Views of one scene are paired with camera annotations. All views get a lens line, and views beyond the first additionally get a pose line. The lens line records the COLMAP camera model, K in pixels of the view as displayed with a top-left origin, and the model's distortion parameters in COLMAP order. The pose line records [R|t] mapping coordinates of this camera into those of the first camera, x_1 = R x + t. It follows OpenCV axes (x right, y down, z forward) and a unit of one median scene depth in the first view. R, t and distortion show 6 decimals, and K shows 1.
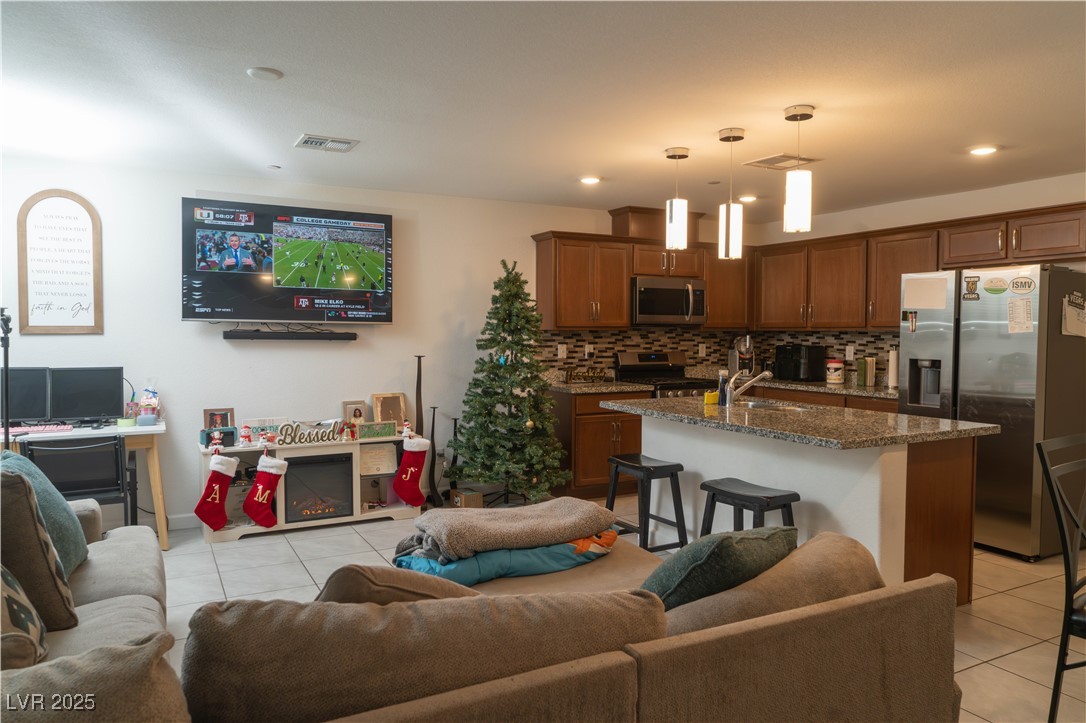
lens RADIAL K [[732.7, 0, 543.0], [0, 732.7, 361.5], [0, 0, 1]] dist [-0.002532, 0.002367]
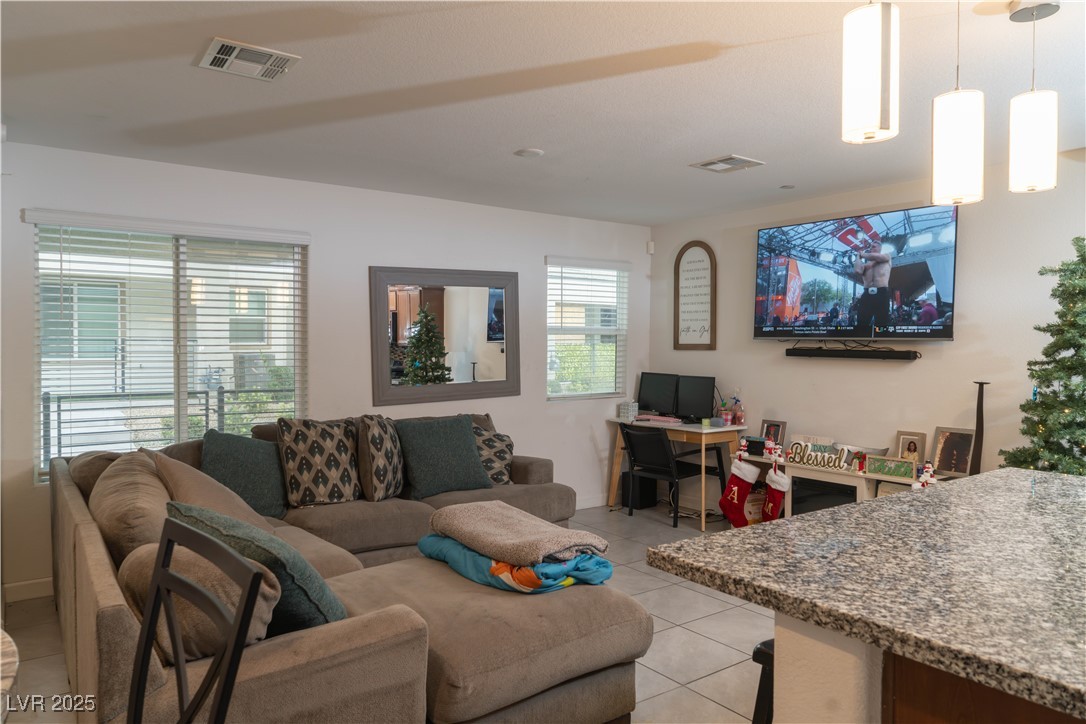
lens RADIAL K [[732.7, 0, 543.0], [0, 732.7, 362.0], [0, 0, 1]] dist [-0.002532, 0.002367]
pose [[0.141988, 0.021447, -0.989636, 0.444624], [-0.044404, 0.998897, 0.015276, -0.017697], [0.988872, 0.041775, 0.142783, 0.396212]]
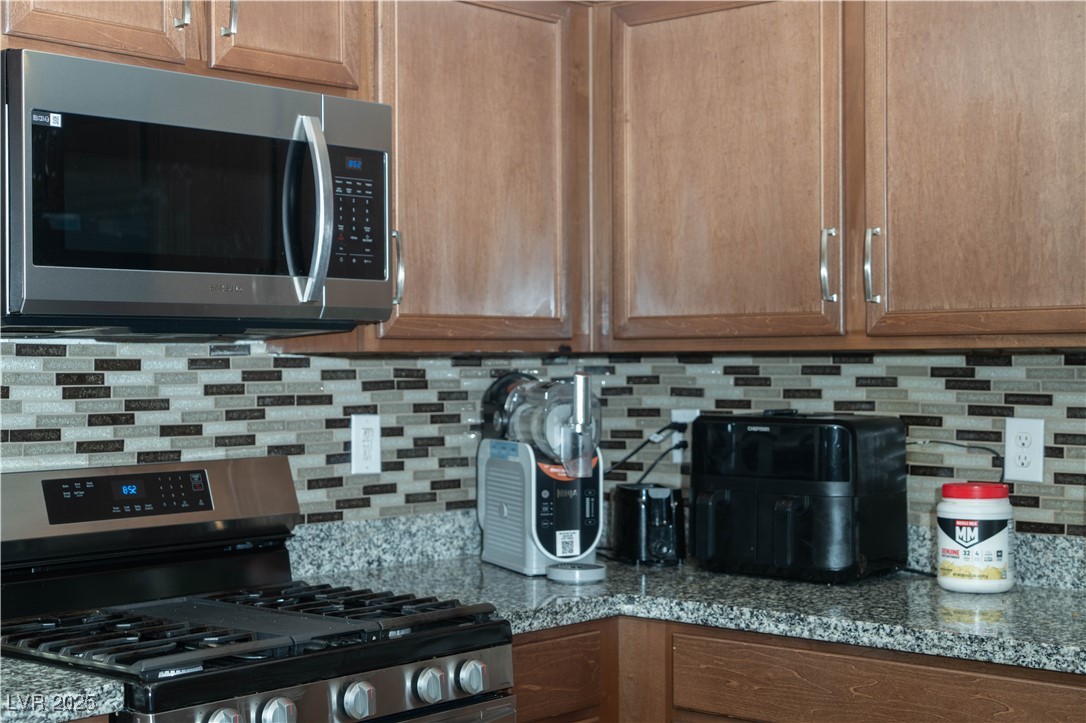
lens RADIAL K [[1680.8, 0, 543.0], [0, 1680.8, 361.5], [0, 0, 1]] dist [-0.013832, 0.007164]
pose [[0.935884, -0.007899, 0.352219, 0.101768], [0.021812, 0.999130, -0.035548, -0.023475], [-0.351631, 0.040951, 0.935242, 0.573783]]
